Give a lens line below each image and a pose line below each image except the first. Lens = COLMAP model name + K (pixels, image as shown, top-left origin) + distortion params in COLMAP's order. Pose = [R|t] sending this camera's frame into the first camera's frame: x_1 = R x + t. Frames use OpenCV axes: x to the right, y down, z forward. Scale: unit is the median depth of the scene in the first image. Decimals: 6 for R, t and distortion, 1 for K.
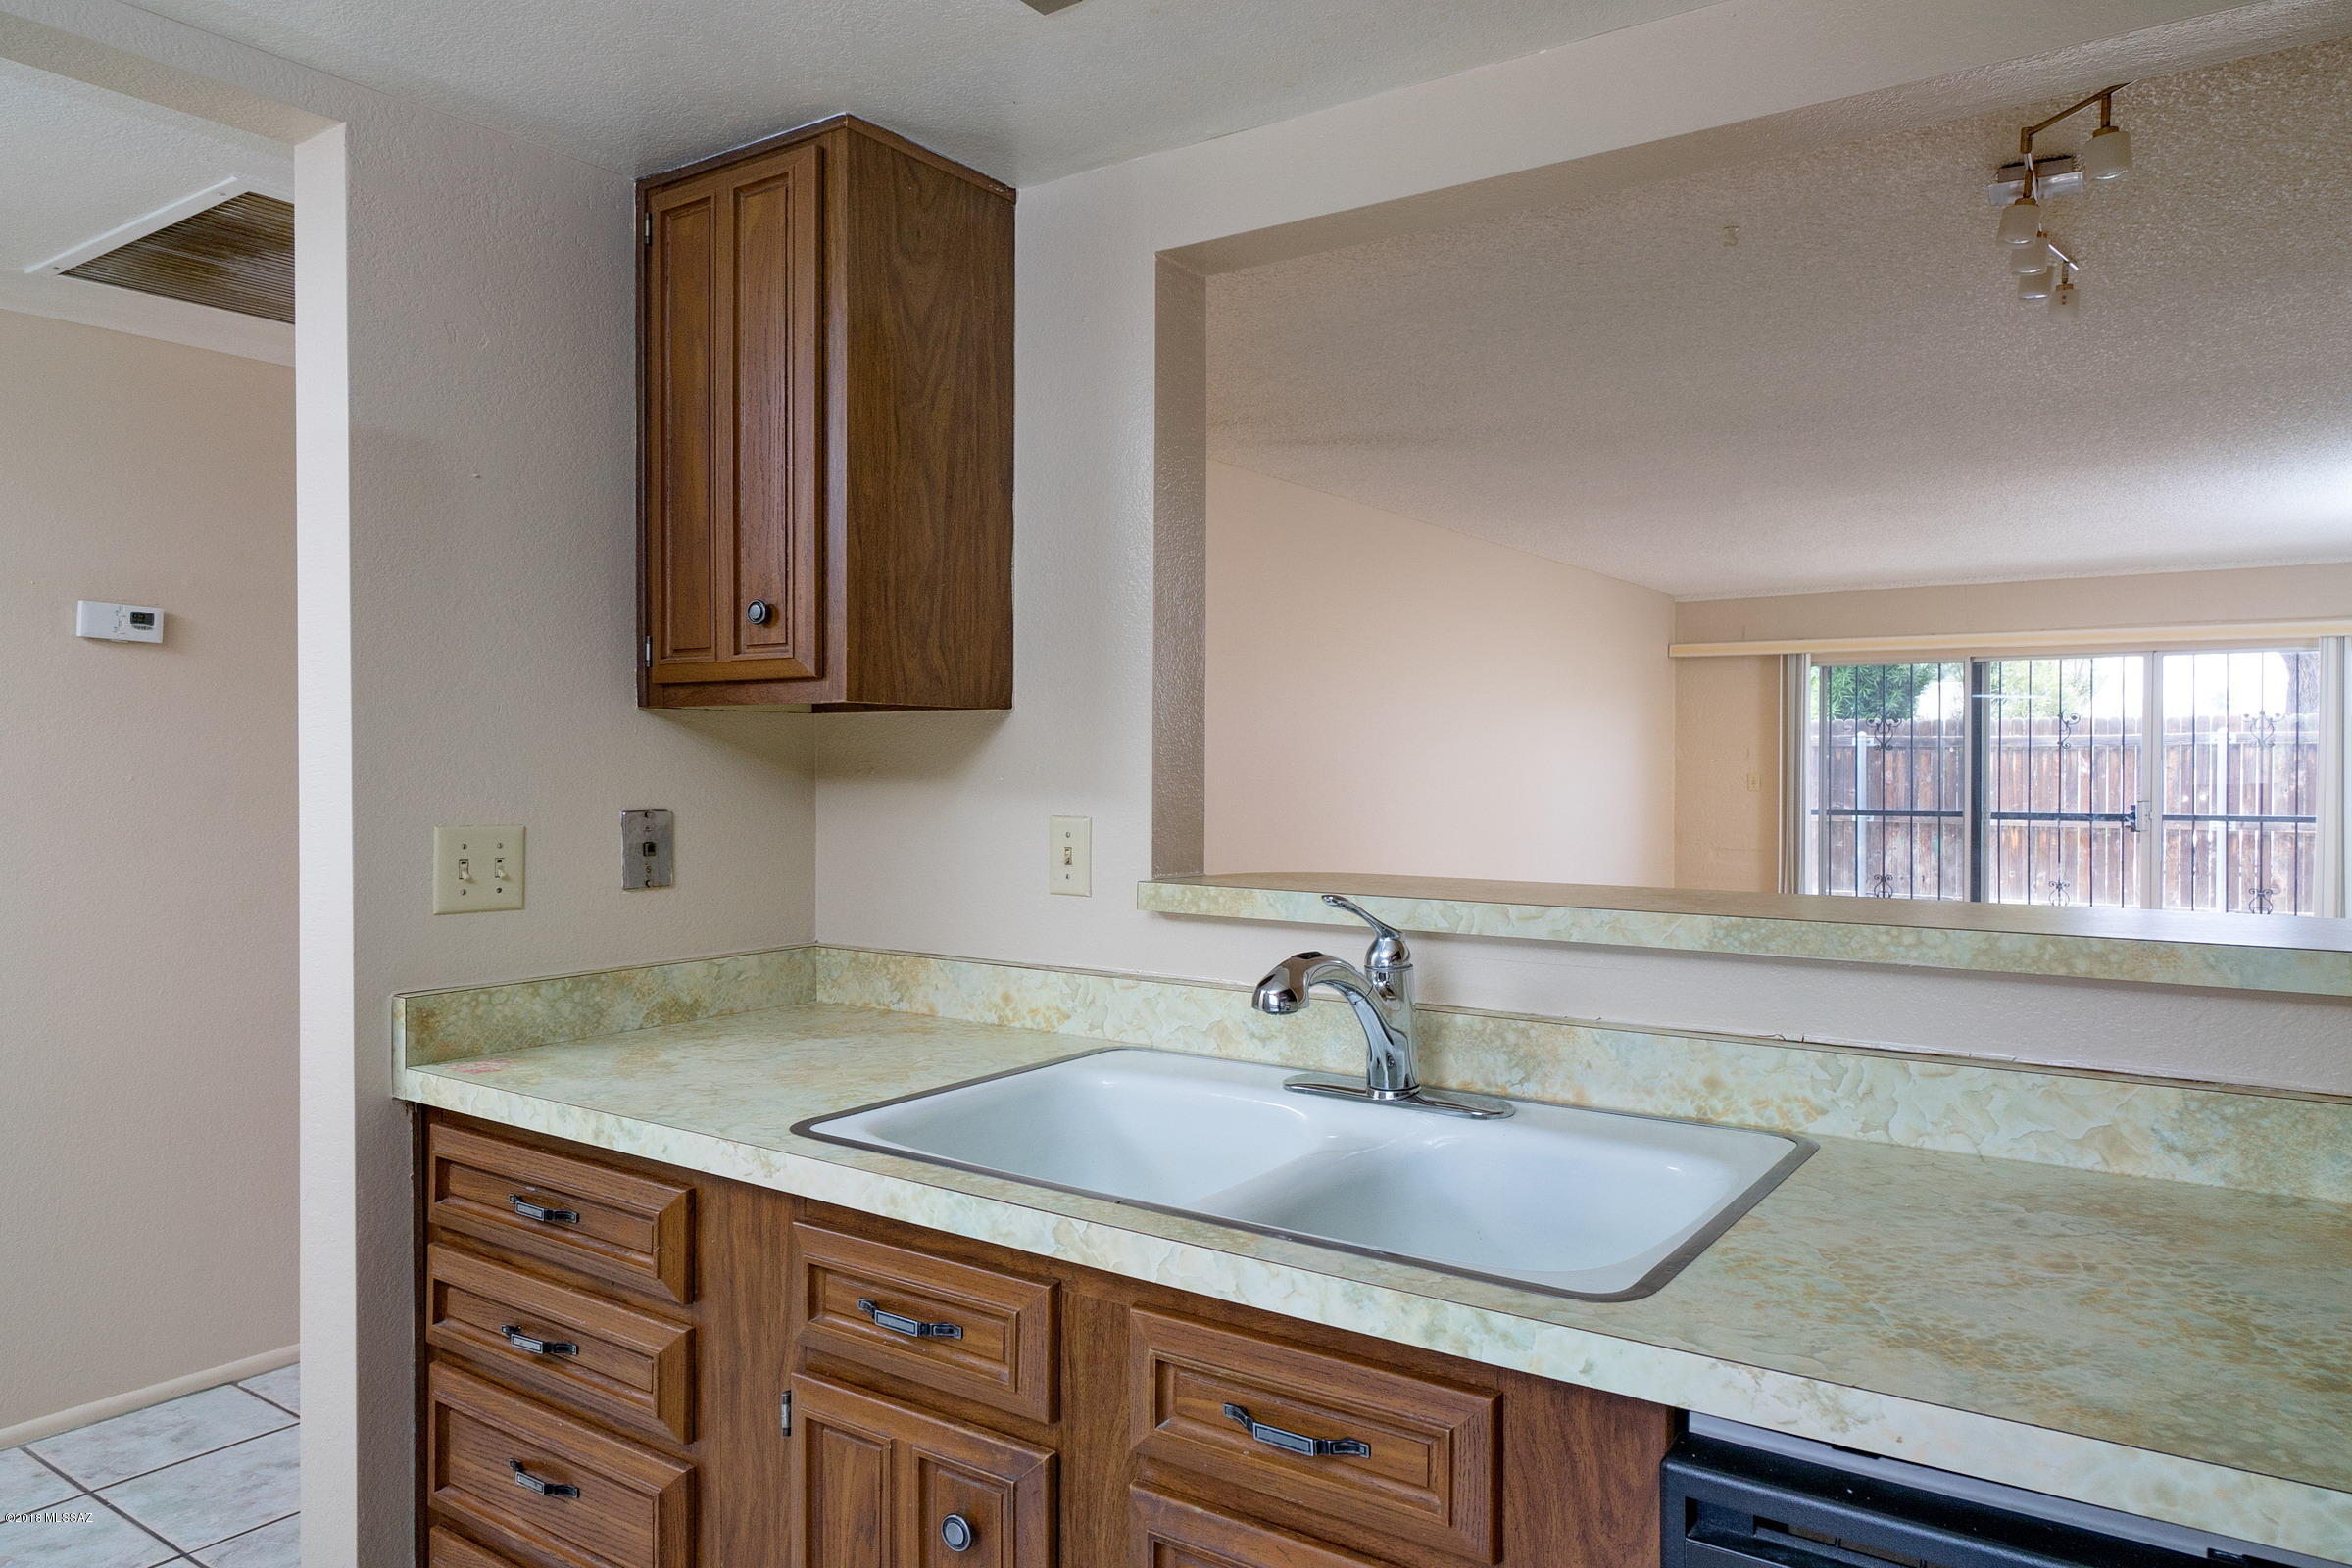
lens RADIAL K [[1402.9, 0, 1176.0], [0, 1402.9, 784.0], [0, 0, 1]] dist [0.001285, 0.000167]
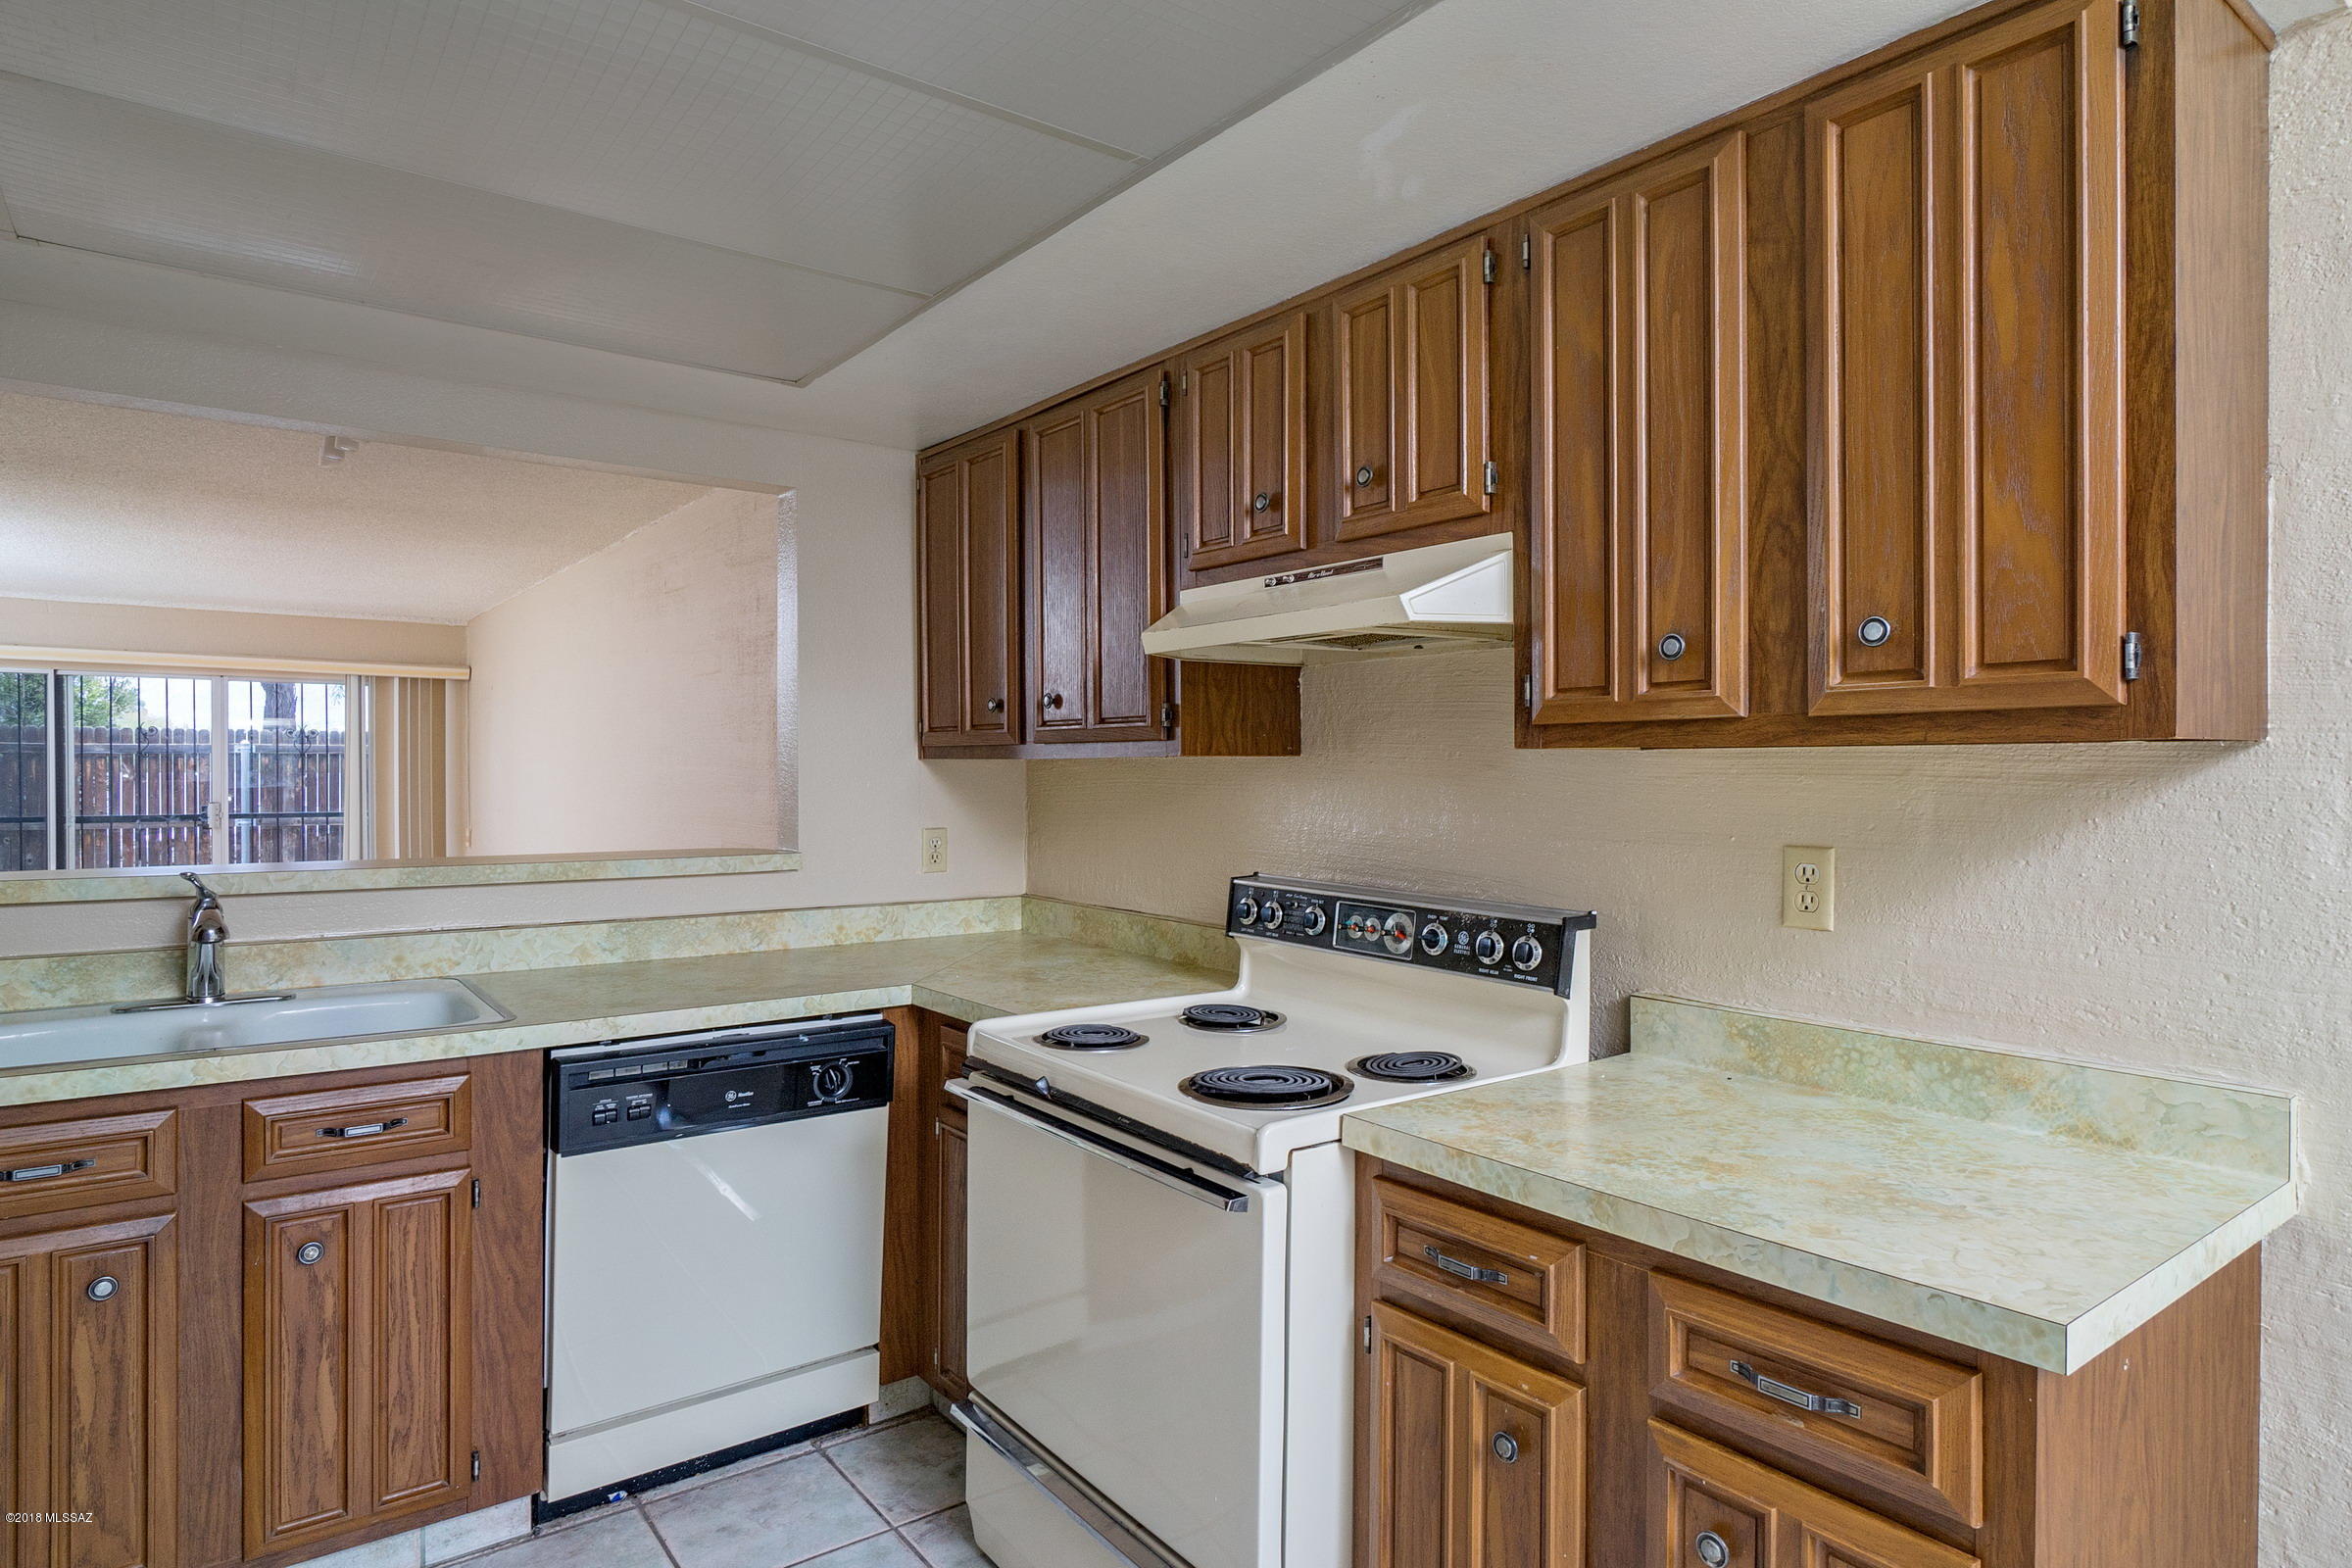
lens RADIAL K [[1336.9, 0, 1176.0], [0, 1336.9, 784.0], [0, 0, 1]] dist [0.002476, -0.000042]
pose [[0.263177, -0.007814, 0.964716, -1.063745], [0.008514, 0.999947, 0.005777, -0.017709], [-0.964710, 0.006693, 0.263229, -0.449808]]
